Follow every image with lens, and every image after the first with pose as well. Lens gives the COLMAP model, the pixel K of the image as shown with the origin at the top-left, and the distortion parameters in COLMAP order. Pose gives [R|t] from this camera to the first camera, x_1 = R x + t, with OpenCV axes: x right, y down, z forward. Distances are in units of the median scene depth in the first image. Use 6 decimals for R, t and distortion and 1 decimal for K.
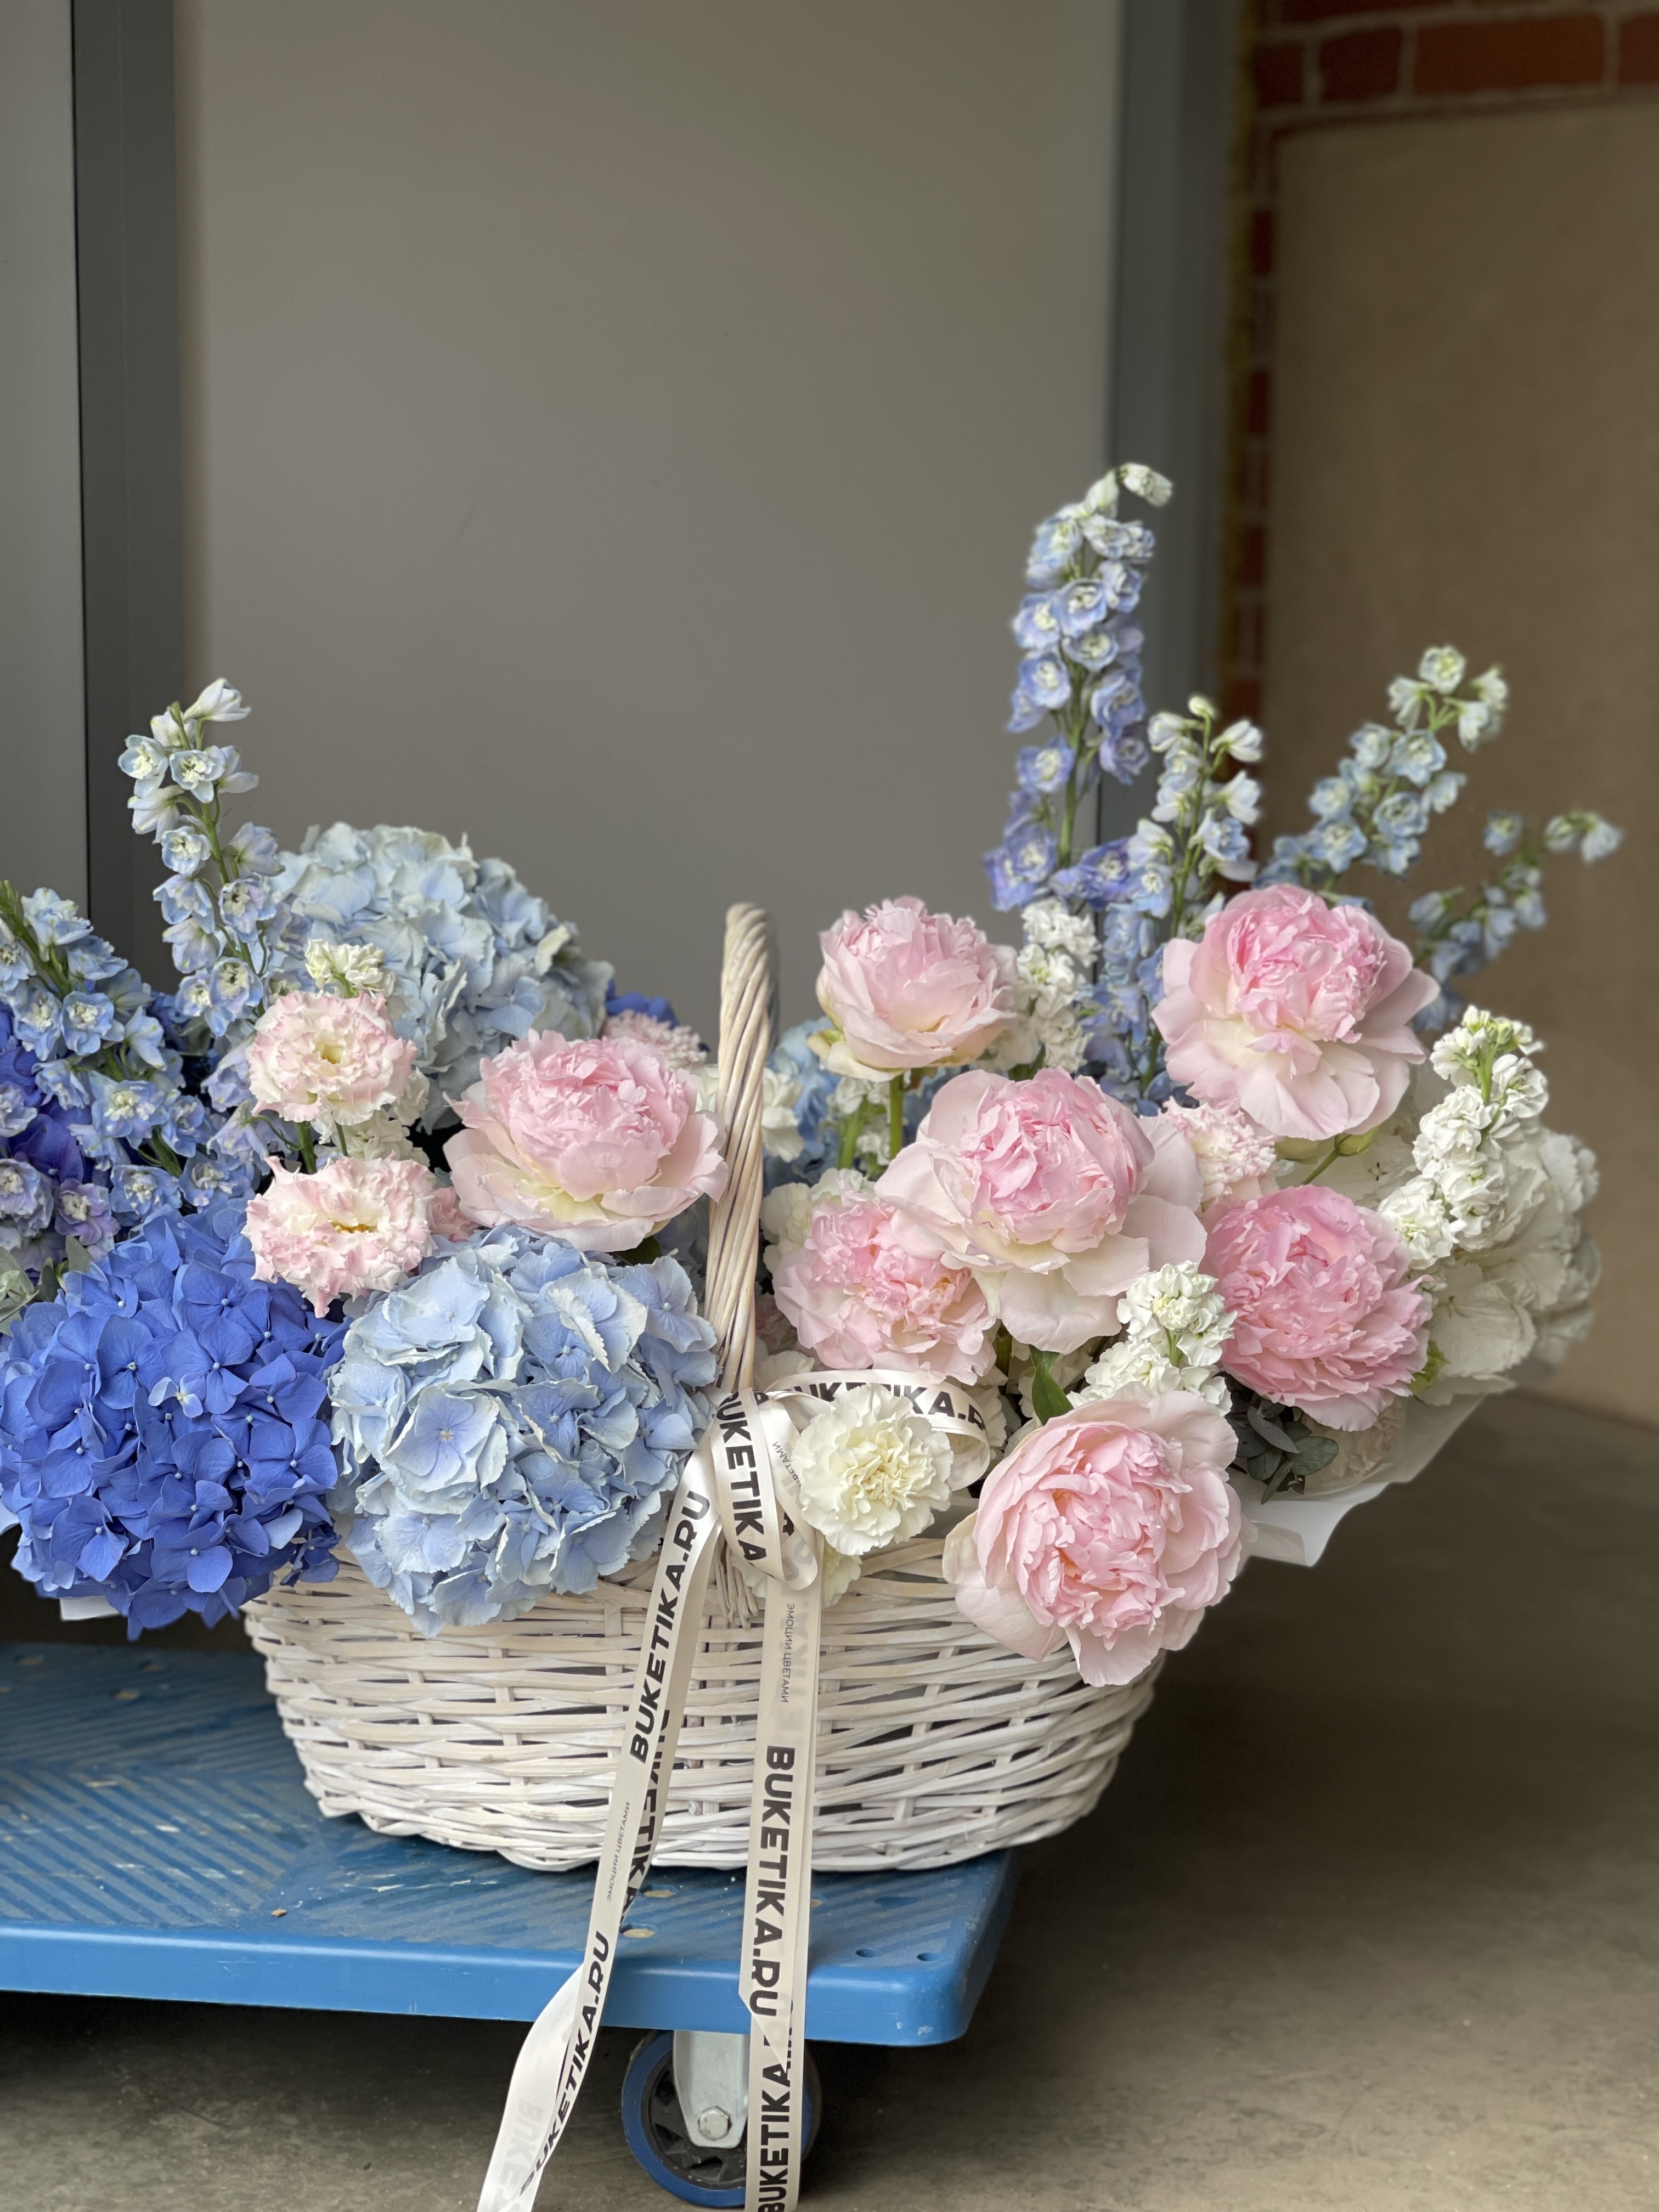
lens RADIAL K [[3820.0, 0, 829.5], [0, 3820.0, 1106.0], [0, 0, 1]] dist [0.005741, 0.154633]
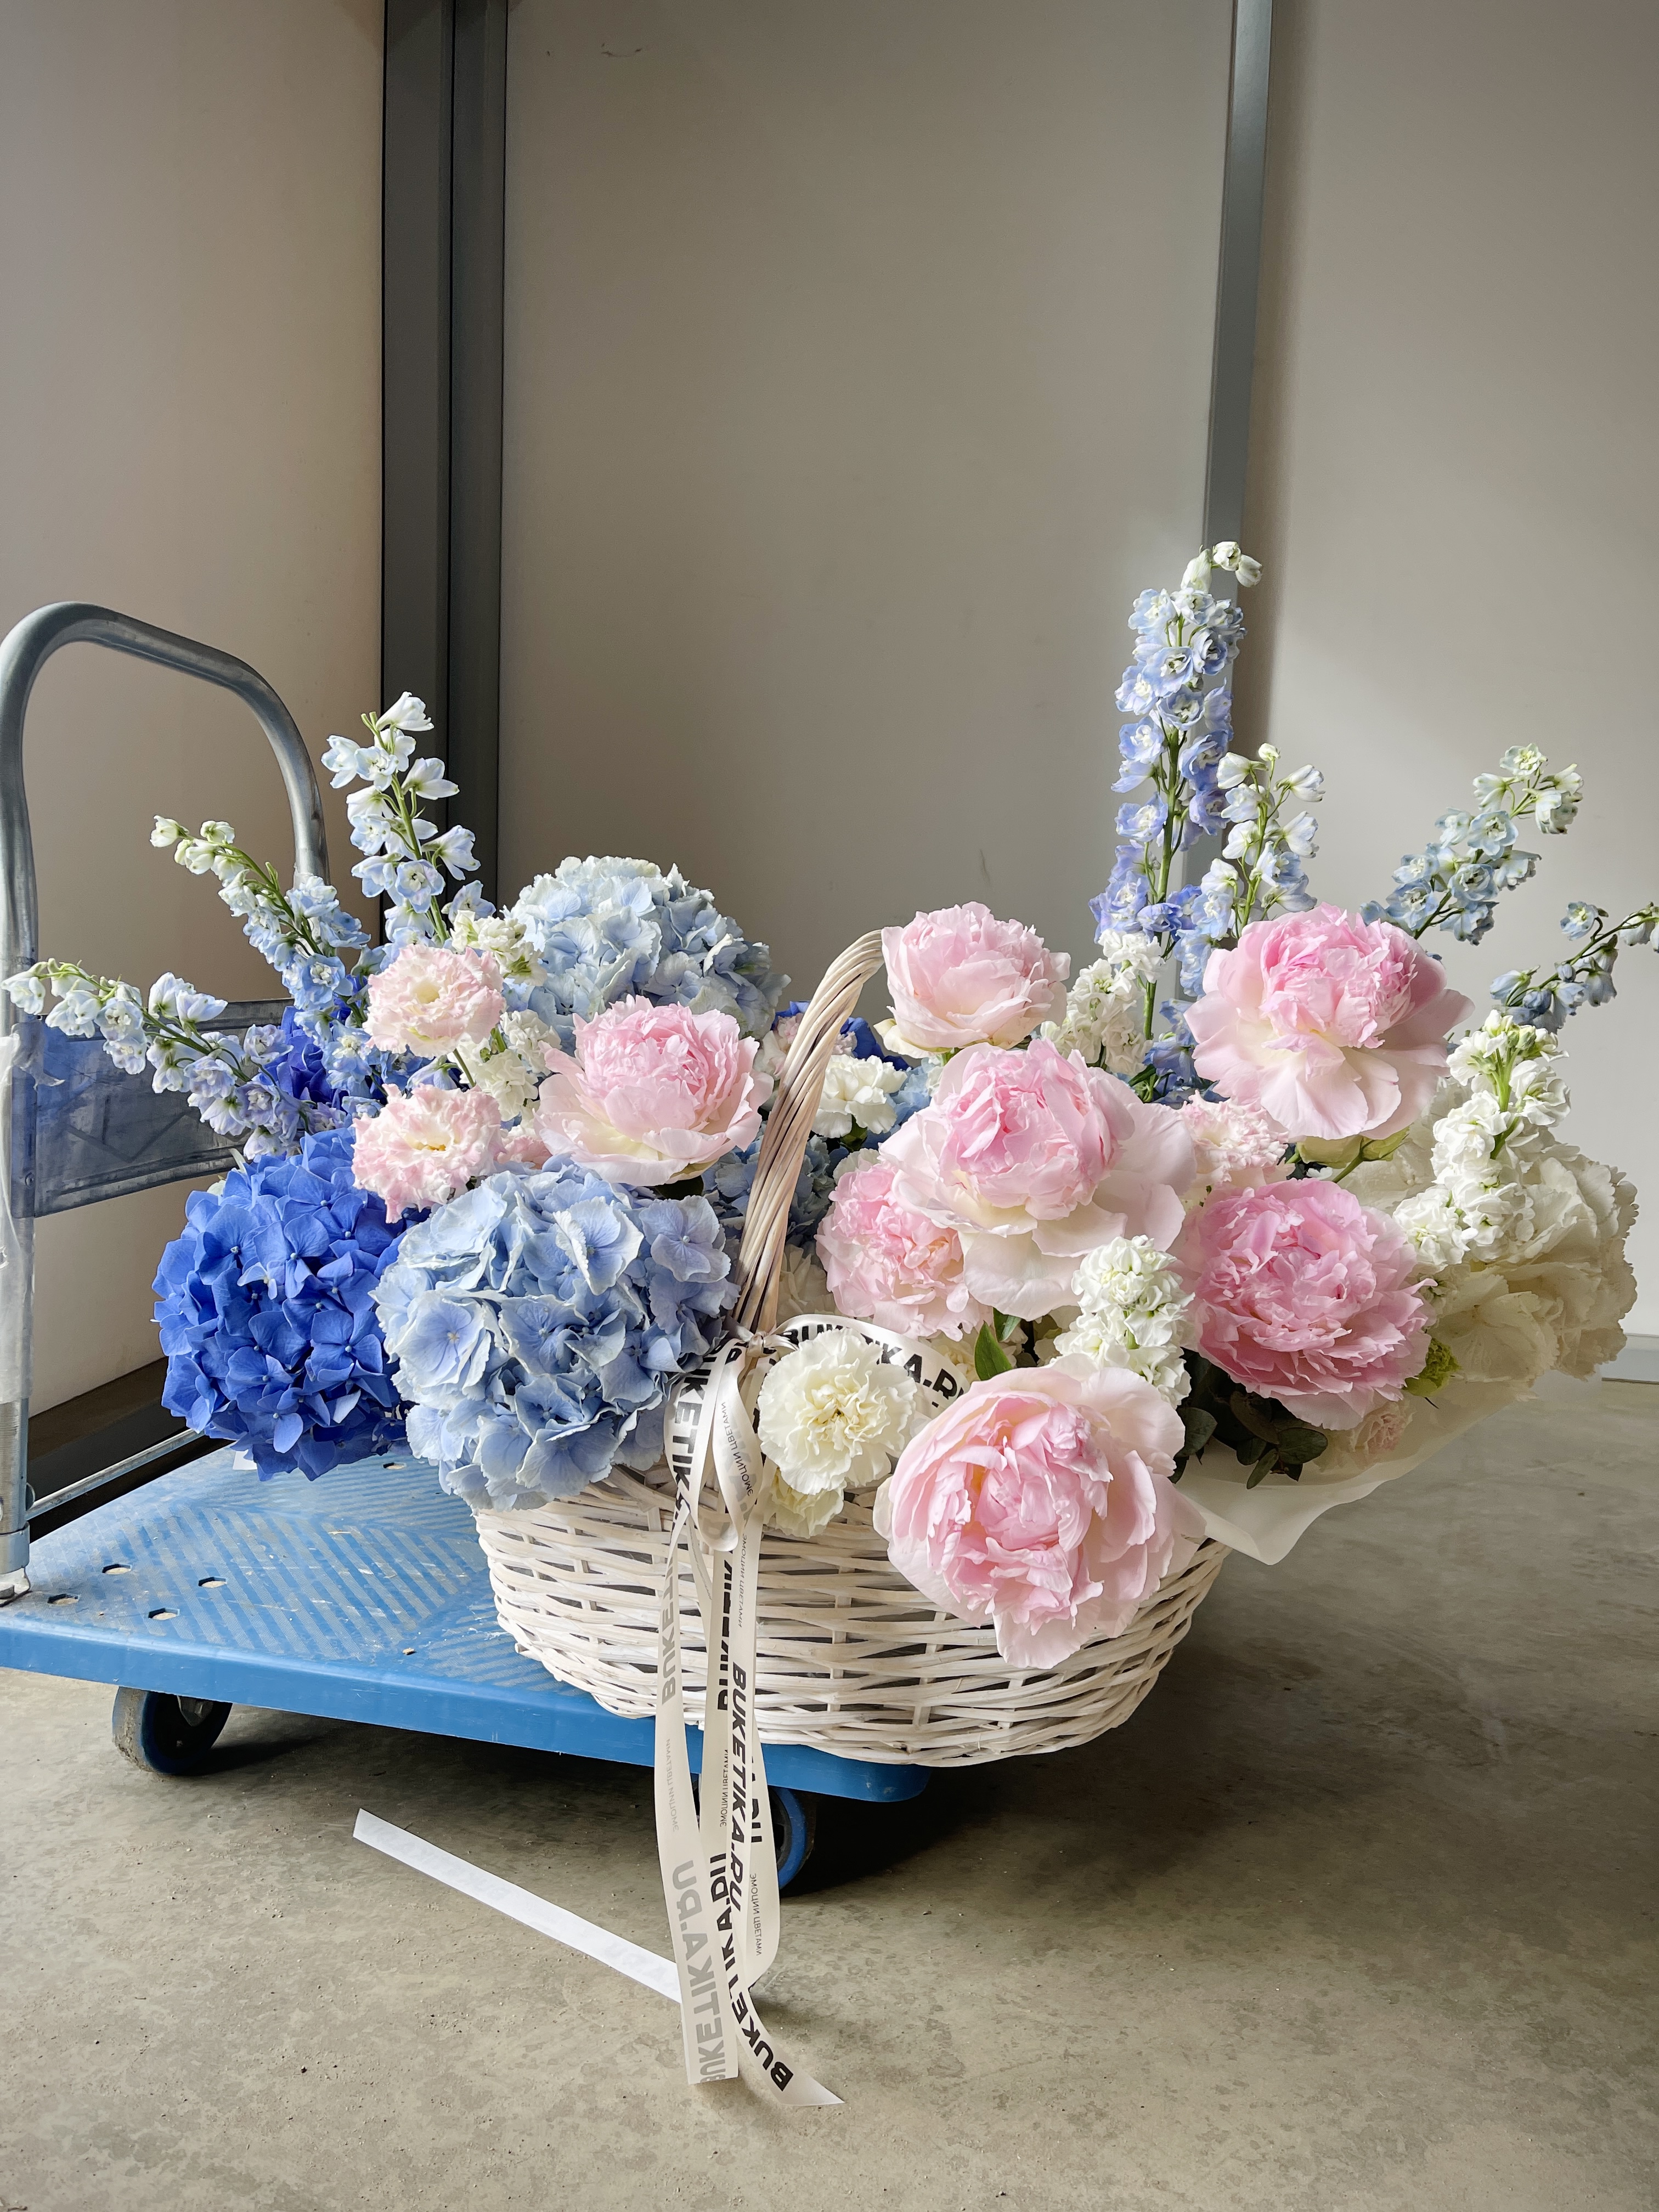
lens RADIAL K [[1661.2, 0, 829.5], [0, 1661.2, 1106.0], [0, 0, 1]] dist [0.144513, -0.521244]
pose [[0.957256, 0.065476, -0.281733, 0.128339], [-0.079449, 0.996097, -0.038448, 0.028805], [0.278116, 0.059188, 0.958722, 0.542832]]
